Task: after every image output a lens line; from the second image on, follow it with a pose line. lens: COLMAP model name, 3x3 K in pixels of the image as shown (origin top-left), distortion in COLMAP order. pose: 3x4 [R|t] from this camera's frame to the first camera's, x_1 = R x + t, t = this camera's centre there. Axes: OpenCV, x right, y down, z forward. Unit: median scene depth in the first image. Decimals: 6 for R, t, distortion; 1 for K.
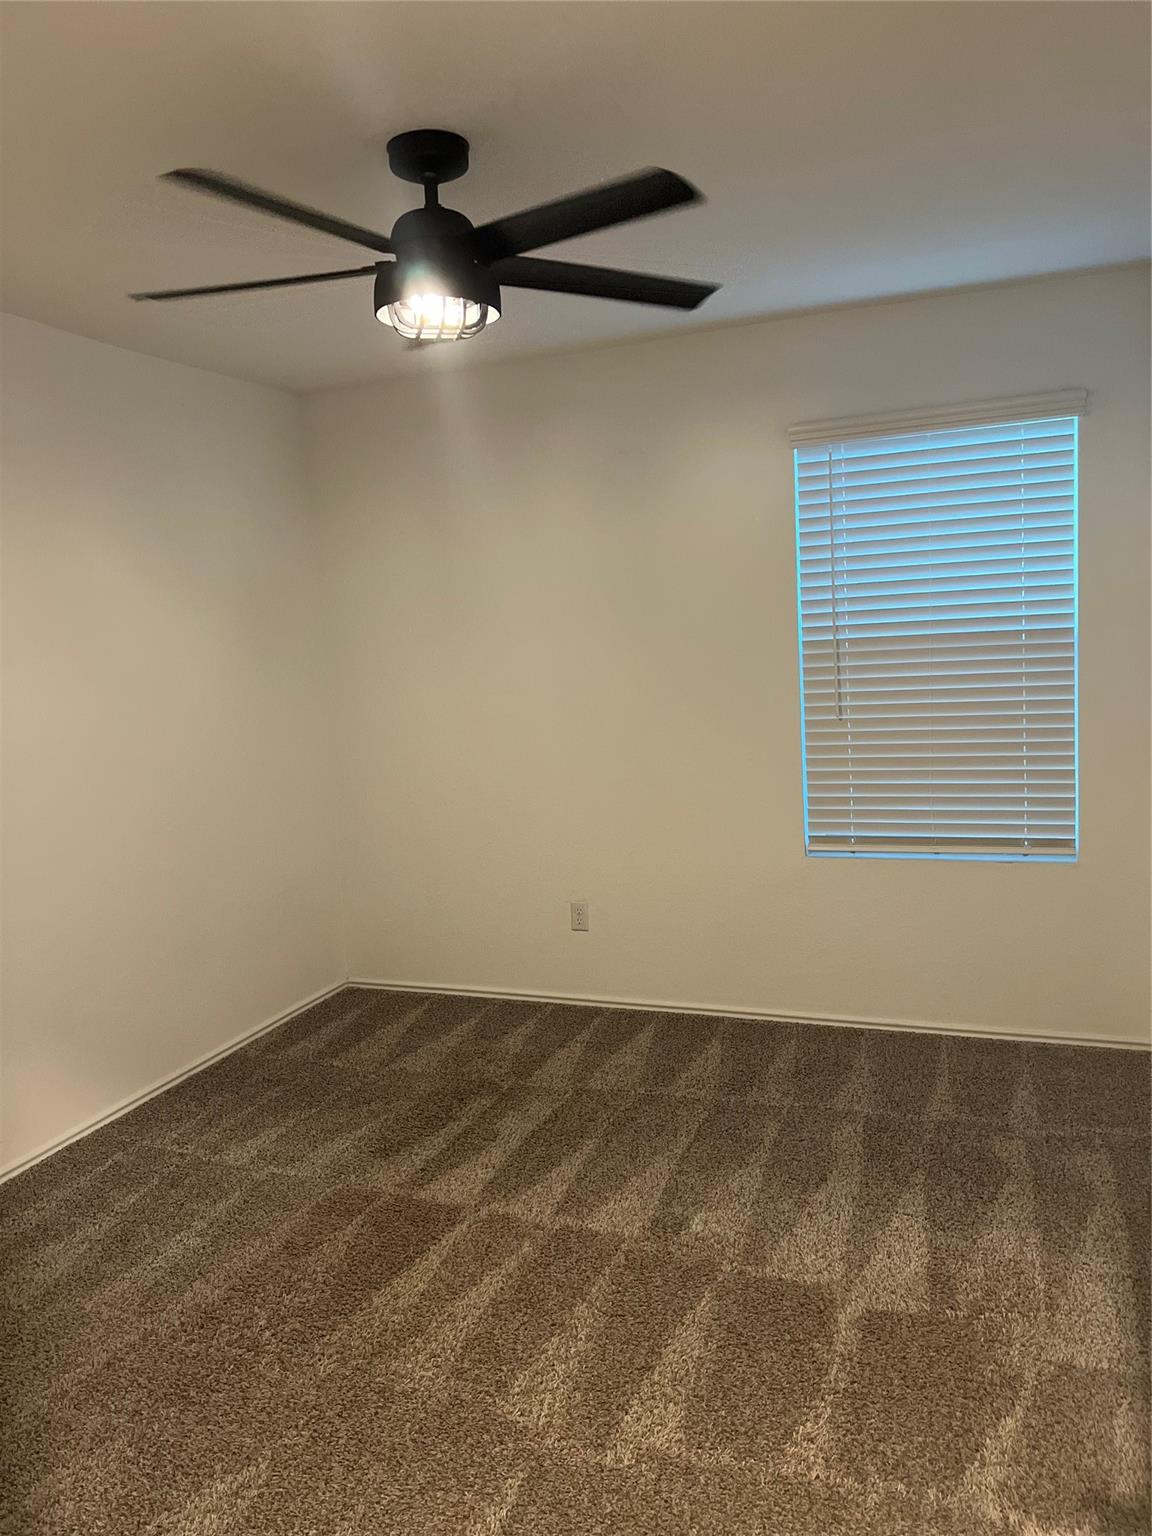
lens RADIAL K [[1161.7, 0, 571.3], [0, 1161.7, 763.8], [0, 0, 1]] dist [0.001681, -0.000681]
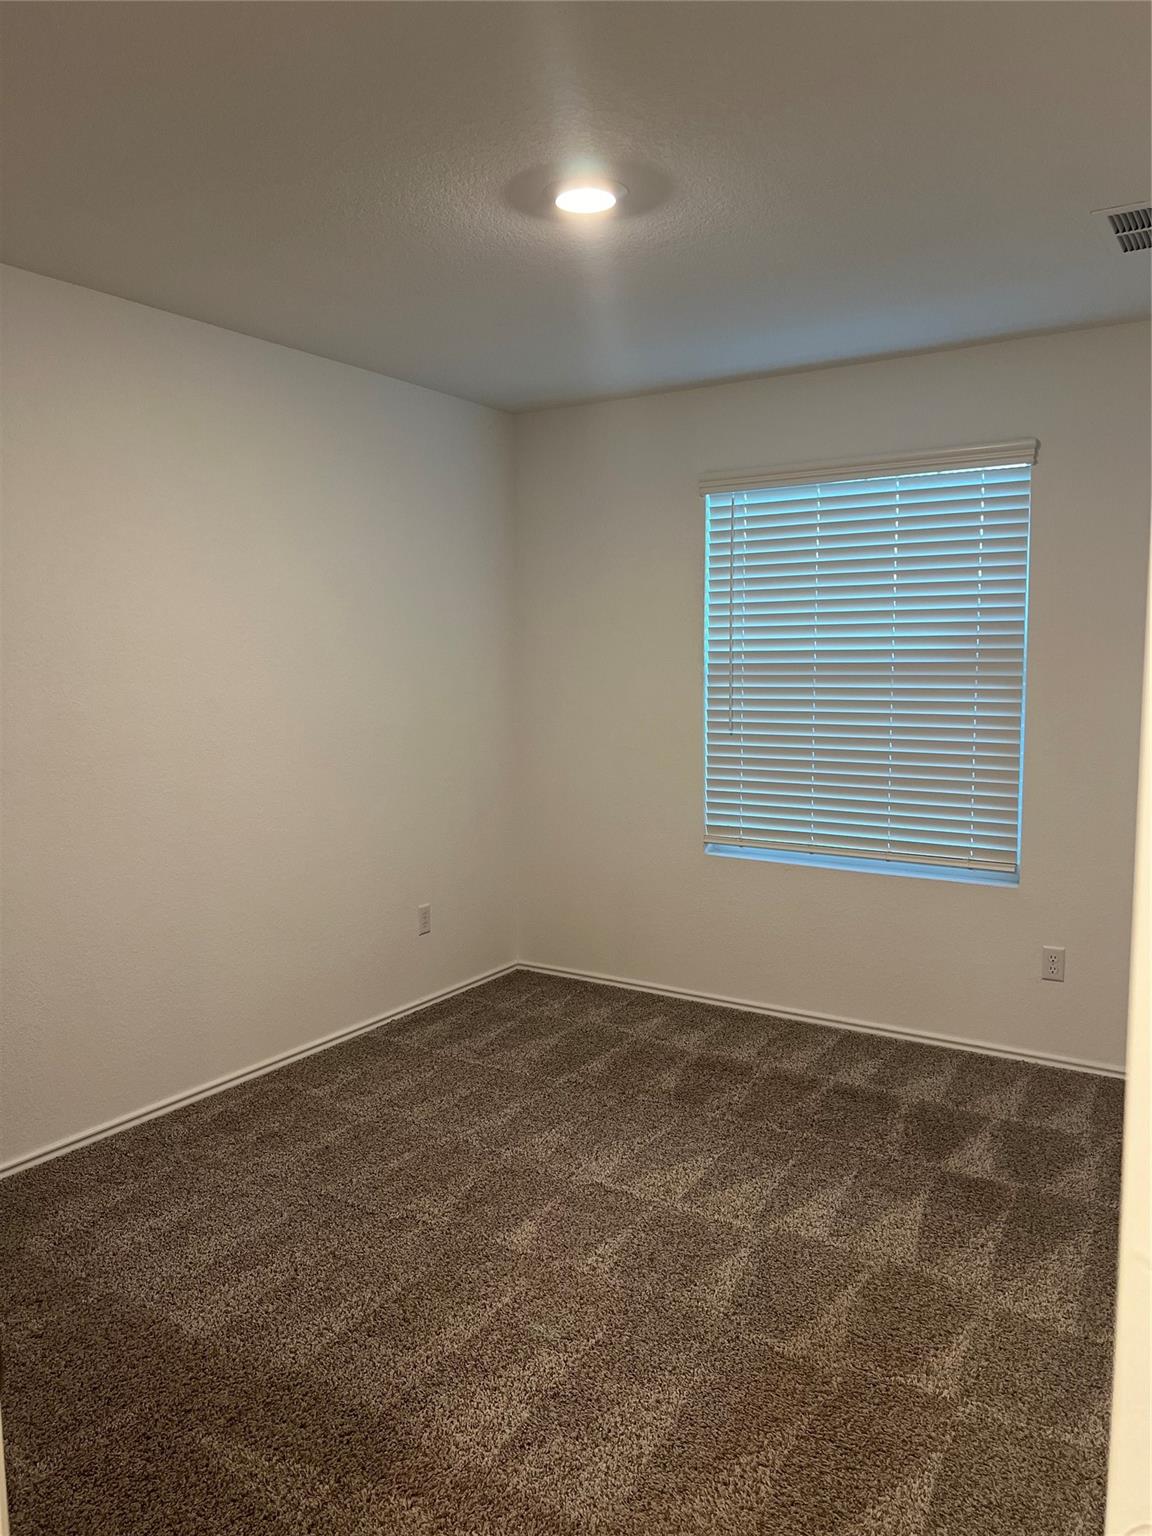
lens RADIAL K [[1161.7, 0, 582.0], [0, 1161.7, 772.0], [0, 0, 1]] dist [0.001681, -0.000681]
pose [[0.974919, 0.064239, -0.213086, 0.331896], [-0.063914, 0.997920, 0.008418, -0.001520], [0.213183, 0.005412, 0.976997, -0.137314]]
